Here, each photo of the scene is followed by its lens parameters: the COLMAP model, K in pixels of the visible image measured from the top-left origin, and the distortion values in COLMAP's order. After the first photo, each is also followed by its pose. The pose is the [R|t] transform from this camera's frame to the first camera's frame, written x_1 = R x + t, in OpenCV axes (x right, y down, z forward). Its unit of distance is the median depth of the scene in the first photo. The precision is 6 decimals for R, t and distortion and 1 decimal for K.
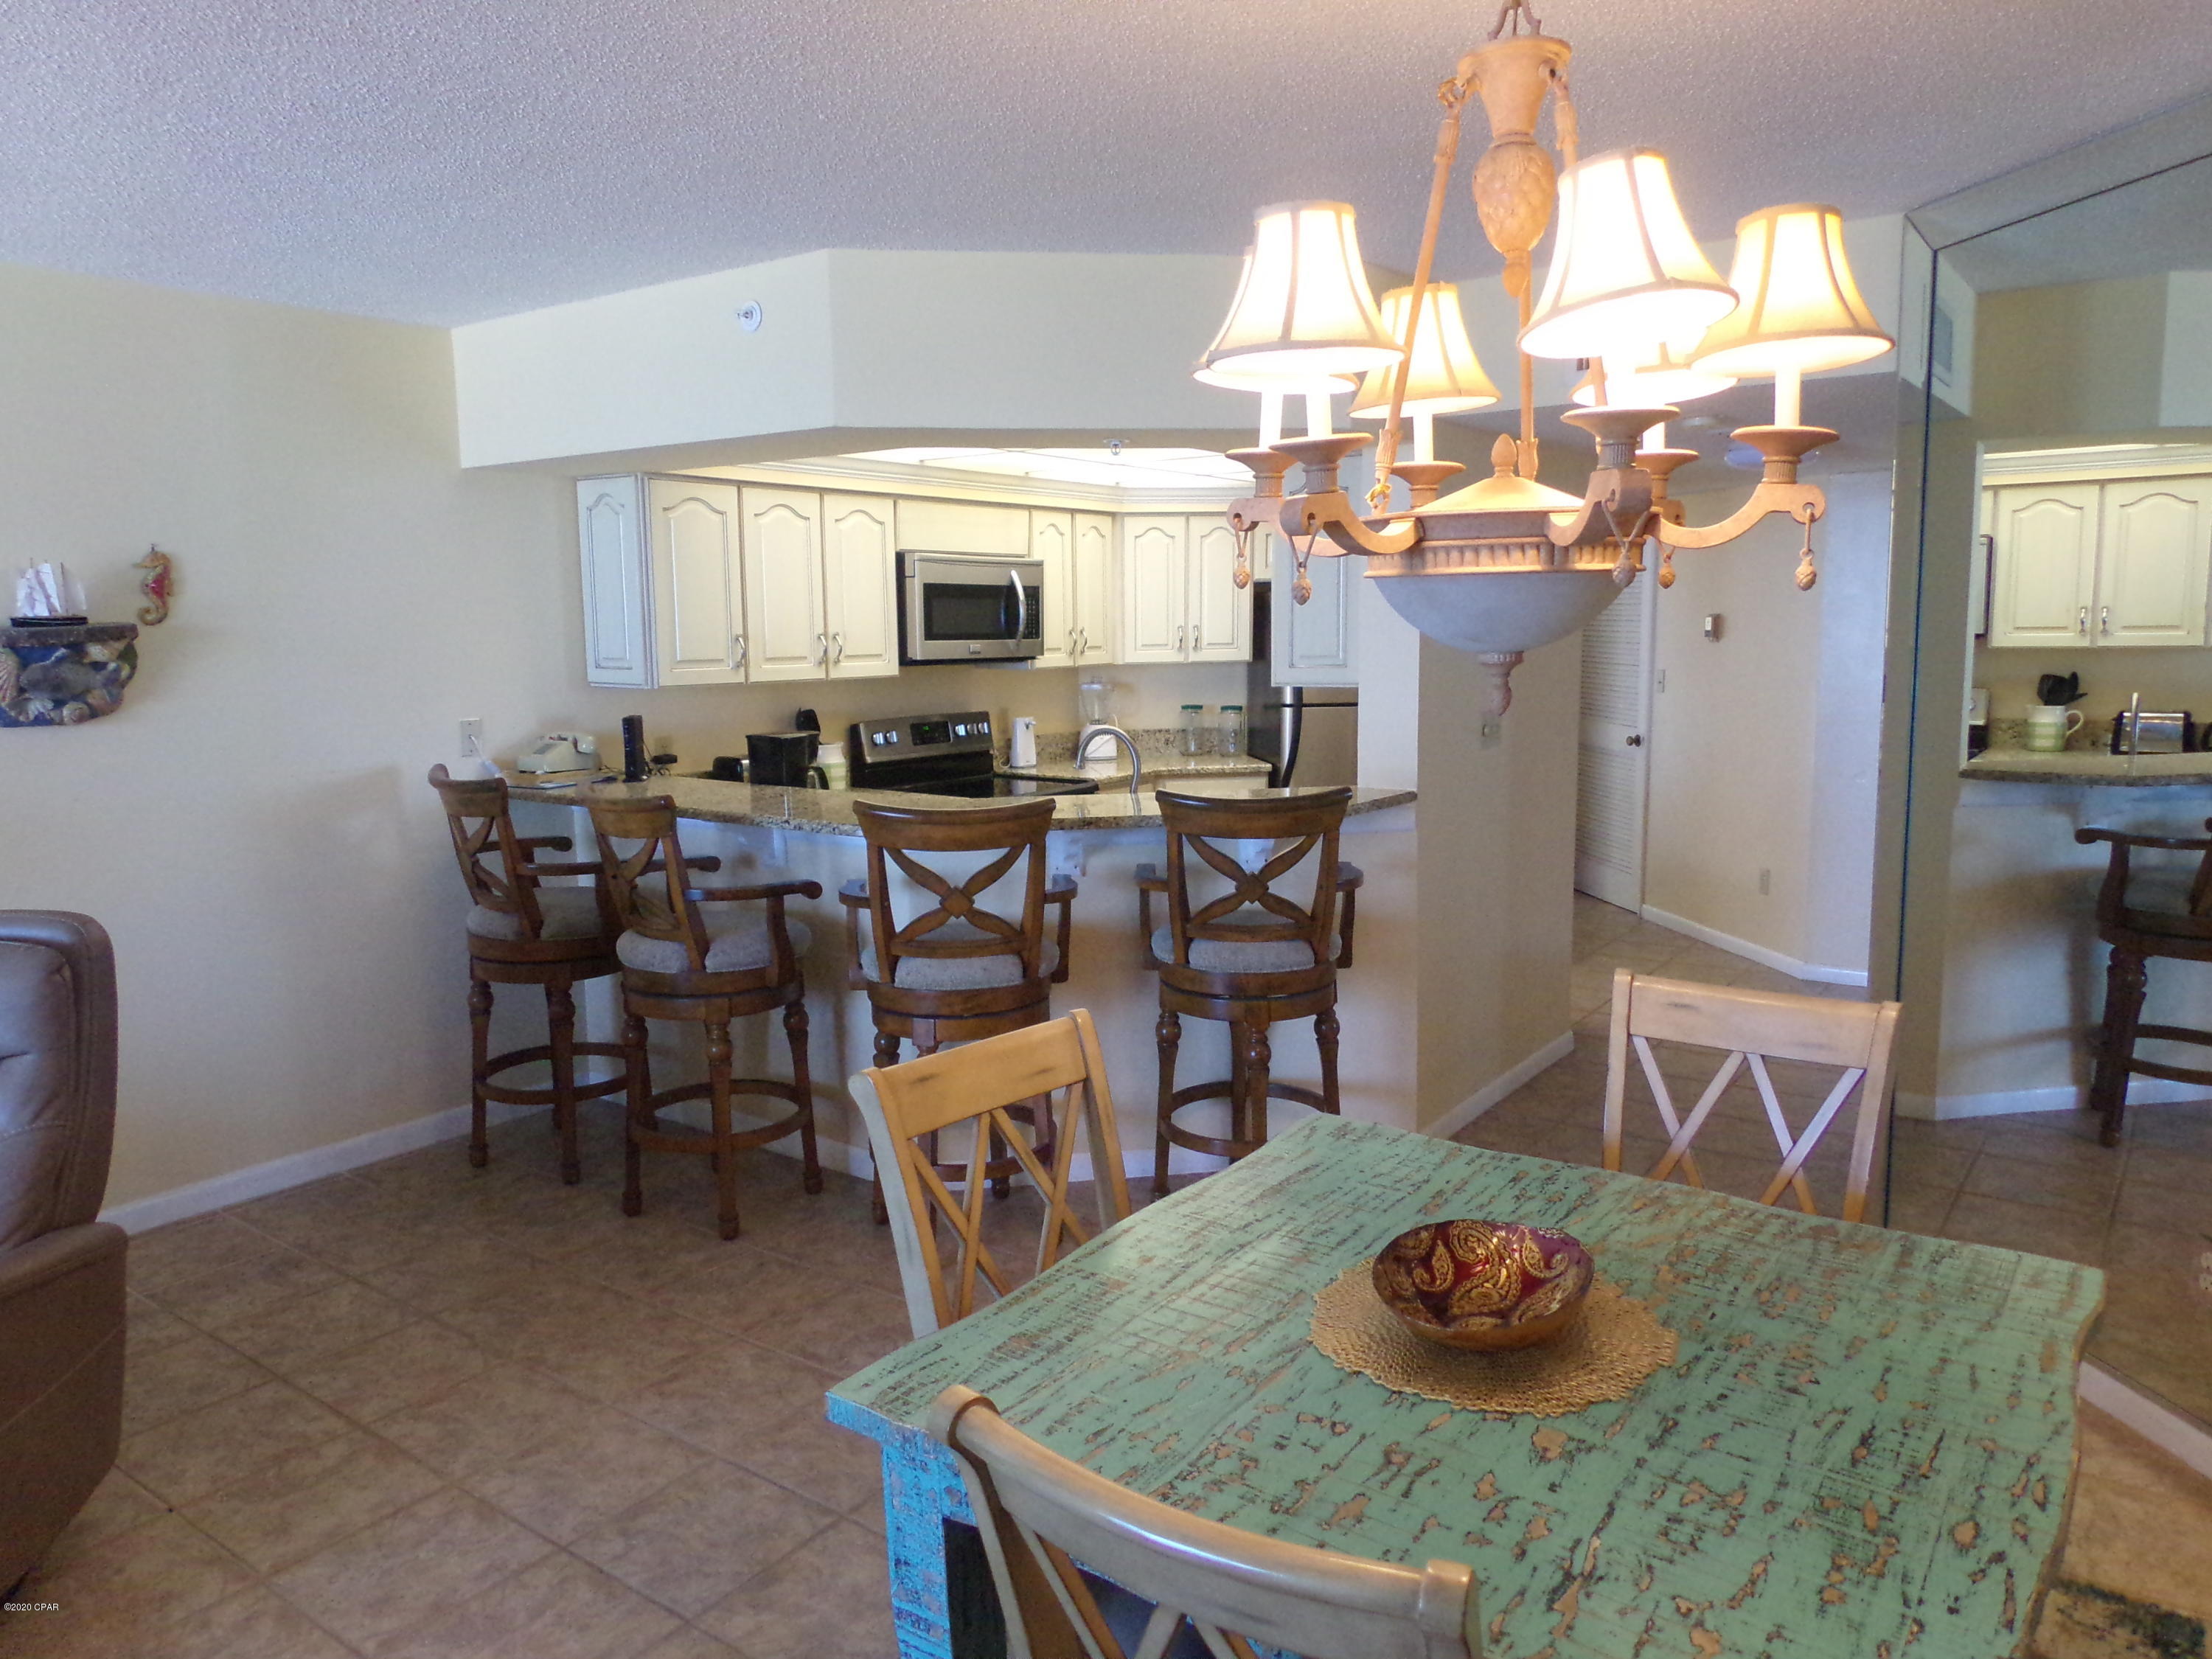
lens RADIAL K [[1494.9, 0, 1108.4], [0, 1494.9, 831.5], [0, 0, 1]] dist [0.032731, -0.035830]
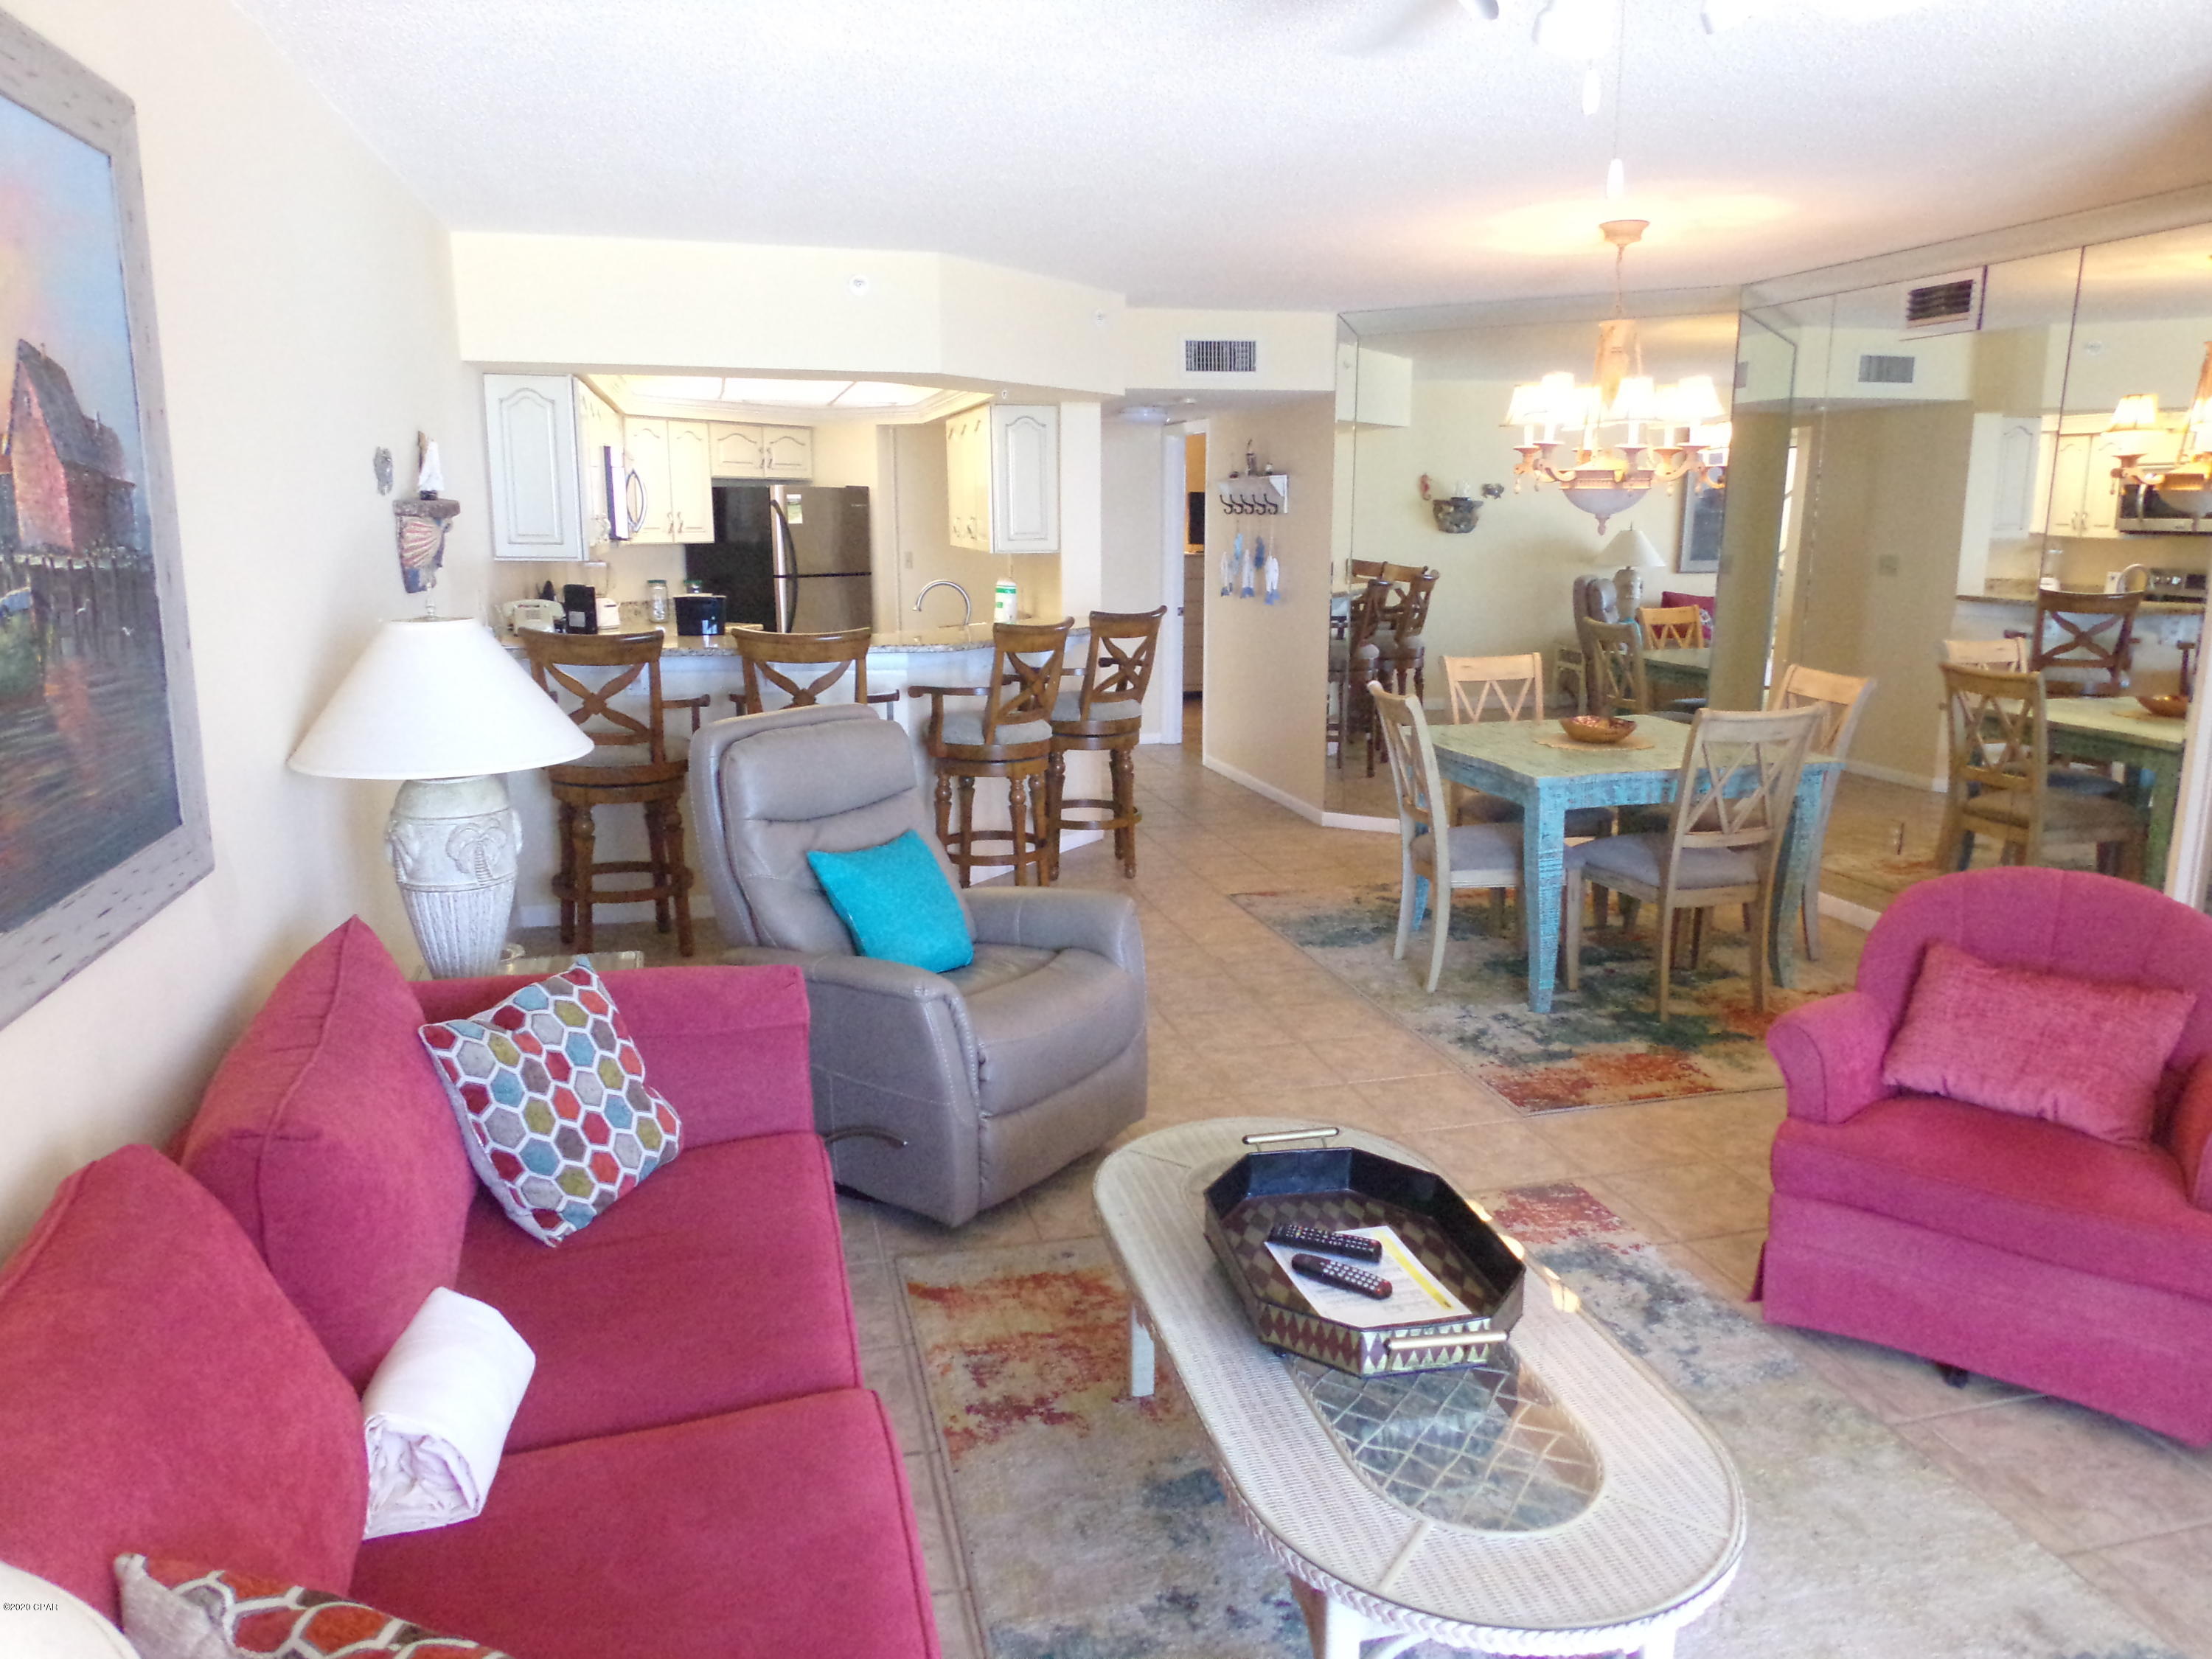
lens RADIAL K [[1494.9, 0, 1110.5], [0, 1494.9, 822.6], [0, 0, 1]] dist [0.032731, -0.035830]
pose [[0.639667, -0.147378, 0.754391, -0.974931], [0.102277, 0.989039, 0.106496, 0.025008], [-0.761817, 0.009035, 0.647729, -0.075889]]
